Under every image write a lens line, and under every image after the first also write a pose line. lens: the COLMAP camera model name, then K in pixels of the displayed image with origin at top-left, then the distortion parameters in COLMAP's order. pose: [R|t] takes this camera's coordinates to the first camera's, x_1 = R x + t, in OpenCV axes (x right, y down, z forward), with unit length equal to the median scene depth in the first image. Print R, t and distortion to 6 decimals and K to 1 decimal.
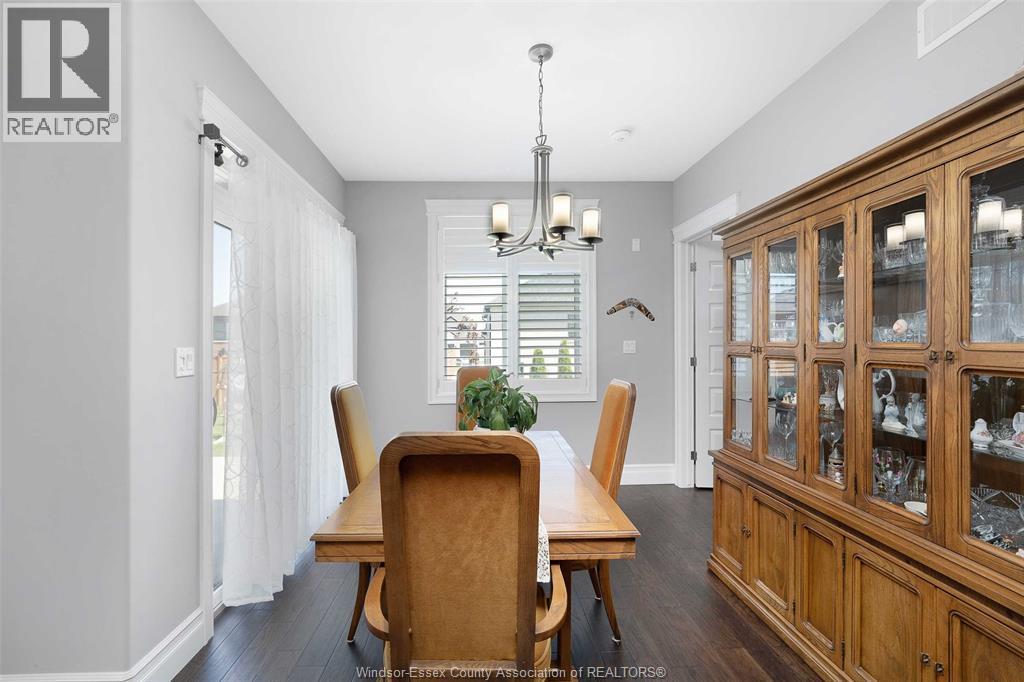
lens RADIAL K [[420.8, 0, 514.4], [0, 420.8, 345.8], [0, 0, 1]] dist [-0.019624, 0.001128]
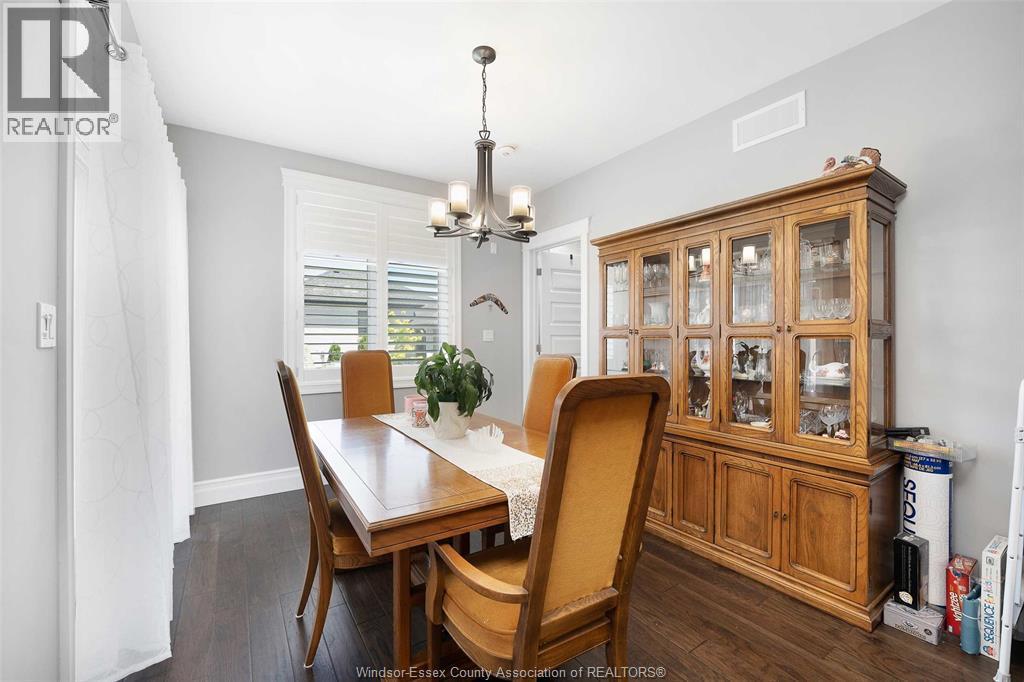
lens RADIAL K [[391.4, 0, 505.4], [0, 391.4, 339.5], [0, 0, 1]] dist [-0.010282, -0.000259]
pose [[0.857557, 0.017966, 0.514076, -0.533776], [-0.008354, 0.999745, -0.021002, 0.078028], [-0.514322, 0.013716, 0.857488, 0.153035]]
